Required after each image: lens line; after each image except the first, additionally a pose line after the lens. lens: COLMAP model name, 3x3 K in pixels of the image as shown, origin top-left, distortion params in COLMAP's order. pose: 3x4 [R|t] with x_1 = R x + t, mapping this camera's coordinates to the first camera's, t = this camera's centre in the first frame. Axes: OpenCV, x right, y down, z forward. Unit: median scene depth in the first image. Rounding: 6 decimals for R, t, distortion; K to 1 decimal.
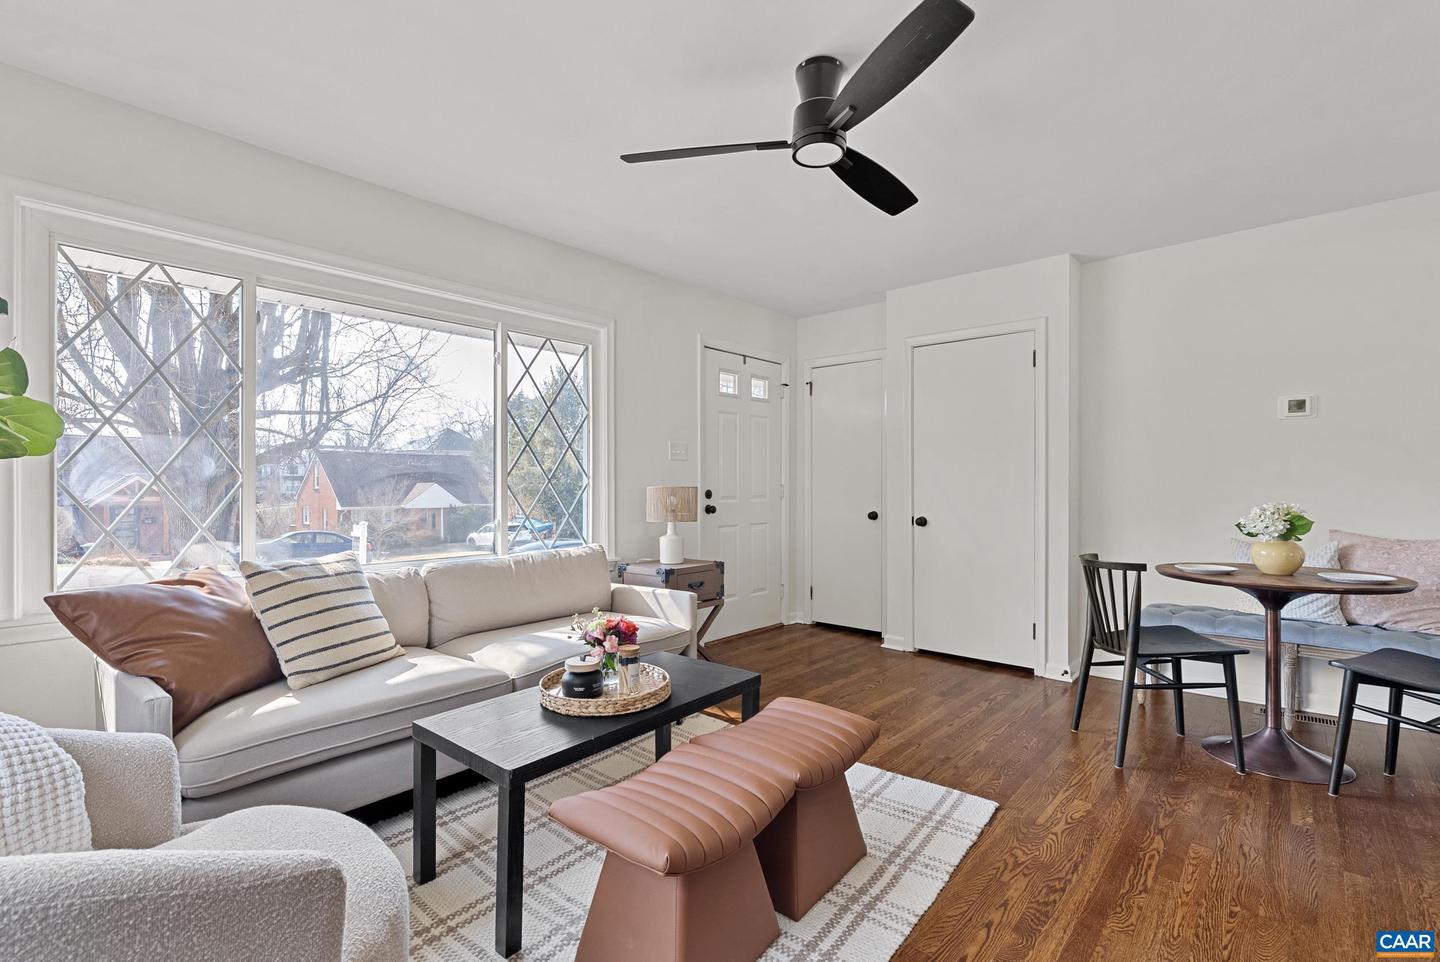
lens RADIAL K [[658.8, 0, 727.1], [0, 658.8, 470.0], [0, 0, 1]] dist [-0.008504, 0.000160]
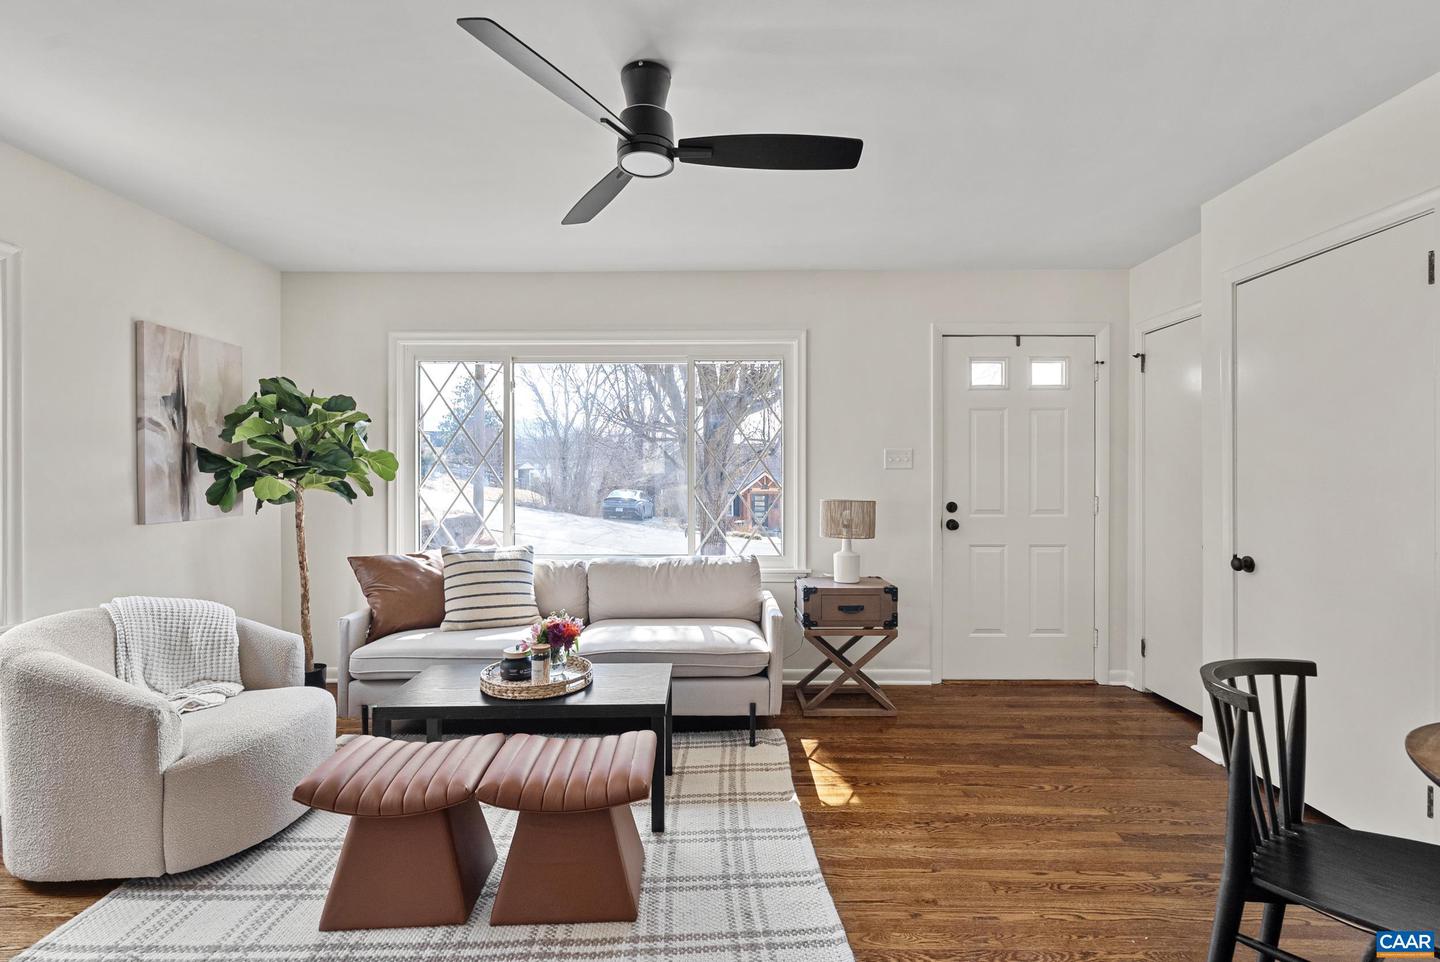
lens RADIAL K [[658.8, 0, 727.1], [0, 658.8, 470.0], [0, 0, 1]] dist [-0.008504, 0.000160]
pose [[0.650537, -0.005613, -0.759453, 0.512350], [0.015062, 0.999871, 0.005512, -0.024804], [0.759325, -0.015025, 0.650538, 0.264020]]
